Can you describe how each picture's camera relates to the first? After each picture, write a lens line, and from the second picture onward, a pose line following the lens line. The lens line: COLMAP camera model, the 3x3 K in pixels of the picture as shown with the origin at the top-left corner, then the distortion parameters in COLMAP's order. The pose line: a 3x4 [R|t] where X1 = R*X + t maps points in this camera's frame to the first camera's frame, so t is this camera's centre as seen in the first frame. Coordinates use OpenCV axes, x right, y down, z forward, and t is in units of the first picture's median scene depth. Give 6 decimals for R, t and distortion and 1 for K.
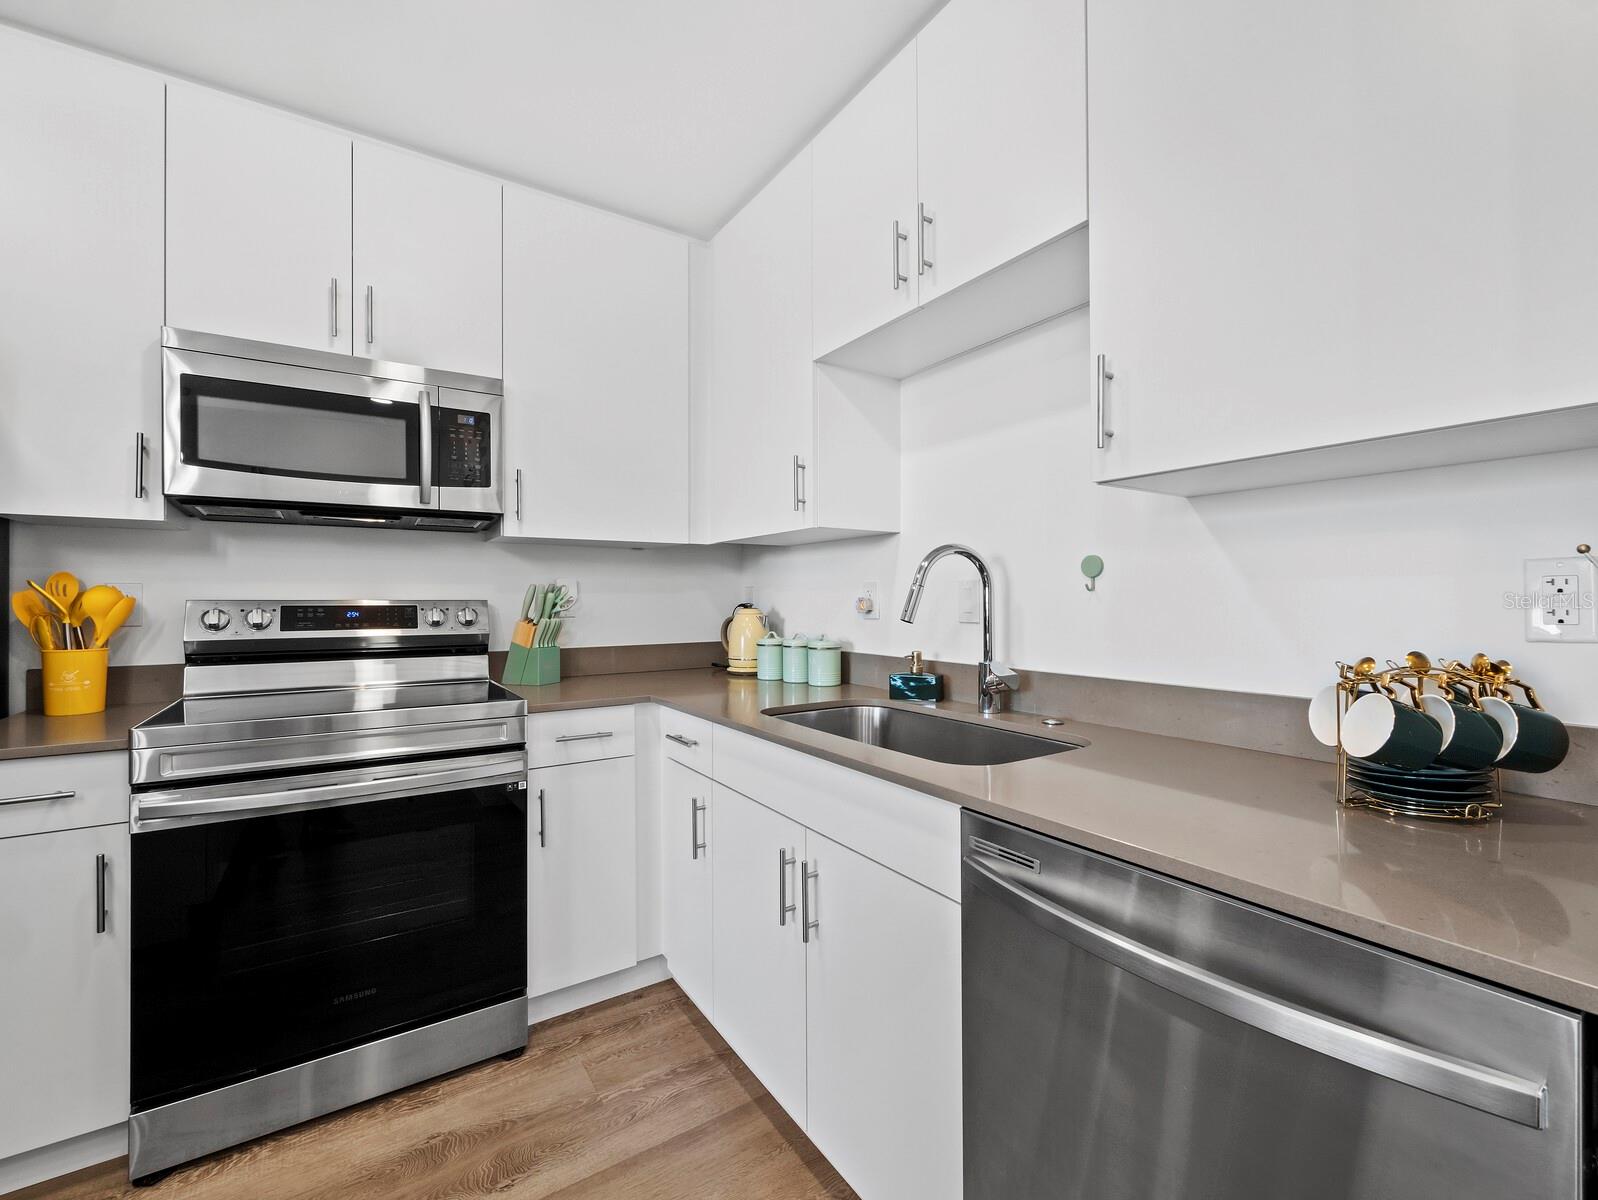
lens RADIAL K [[692.0, 0, 802.3], [0, 692.0, 599.5], [0, 0, 1]] dist [-0.001243, -0.000239]
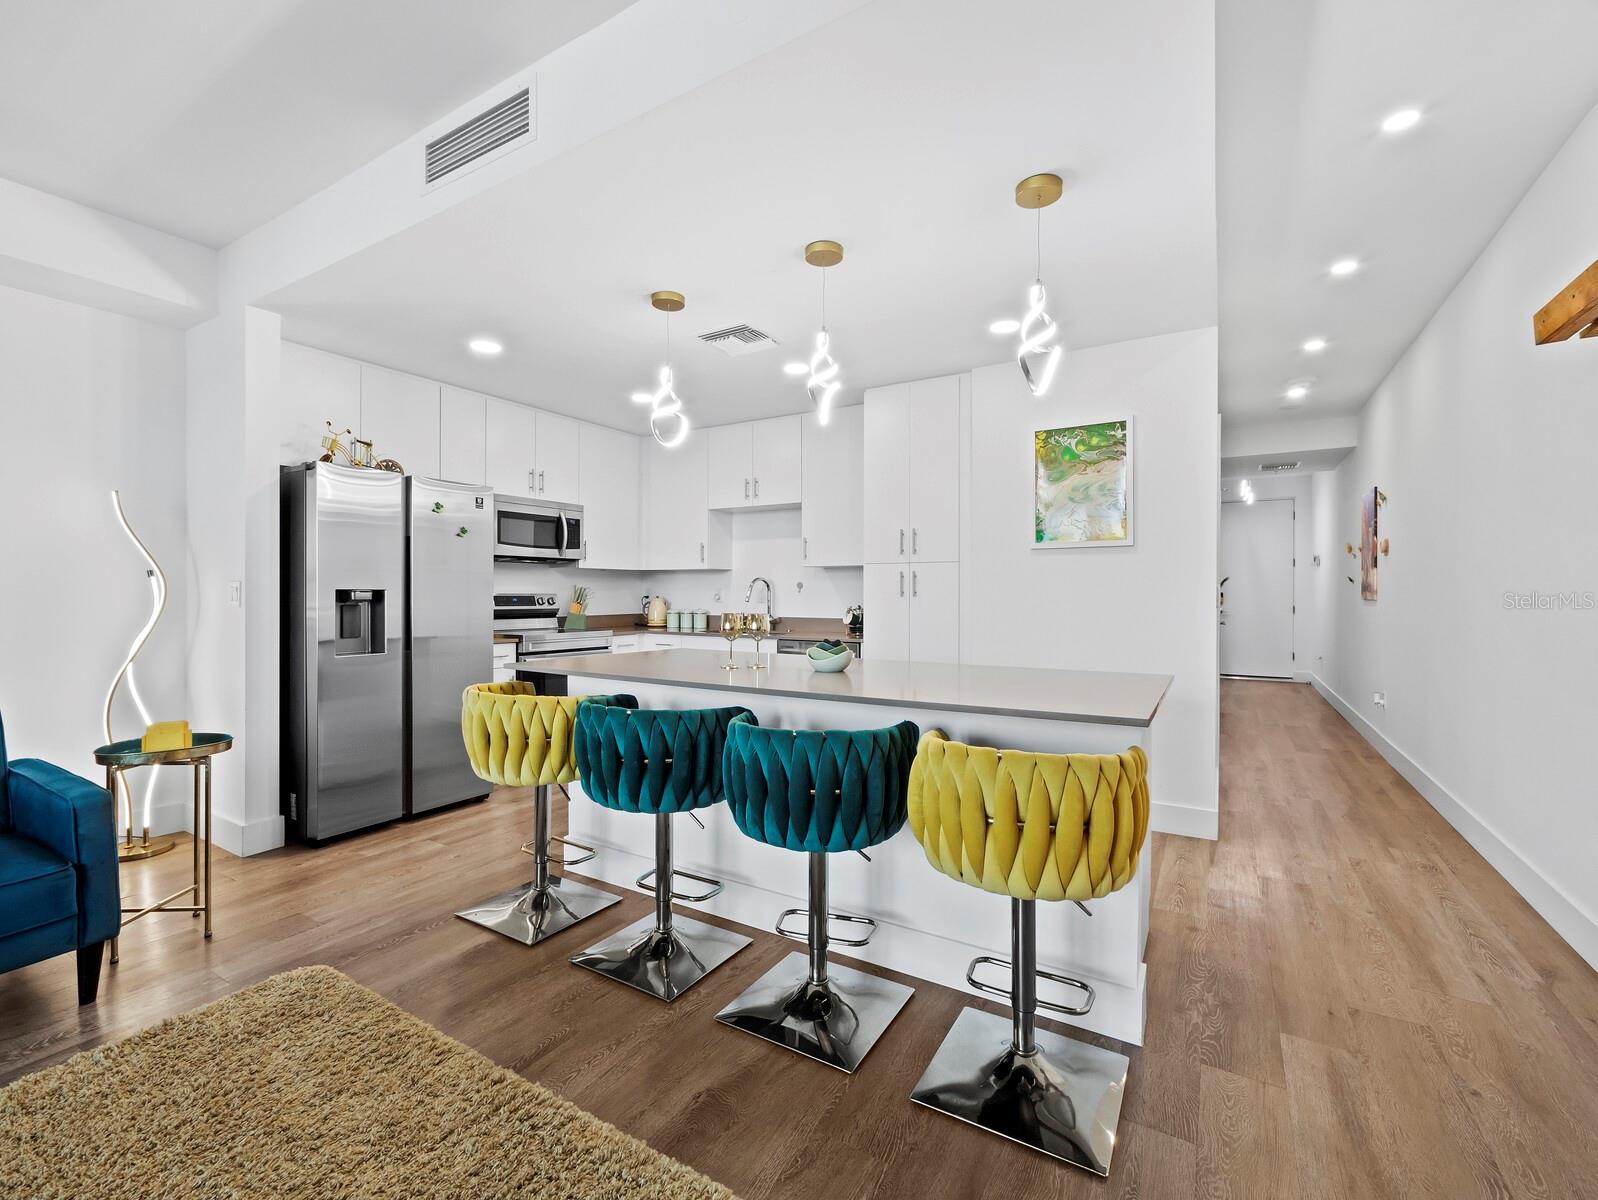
lens RADIAL K [[701.9, 0, 798.3], [0, 701.9, 599.3], [0, 0, 1]] dist [-0.003839, -0.000059]
pose [[0.900069, 0.002416, 0.435741, -0.893997], [-0.005621, 0.999966, 0.006068, -0.000463], [-0.435711, -0.007911, 0.900052, -1.721428]]
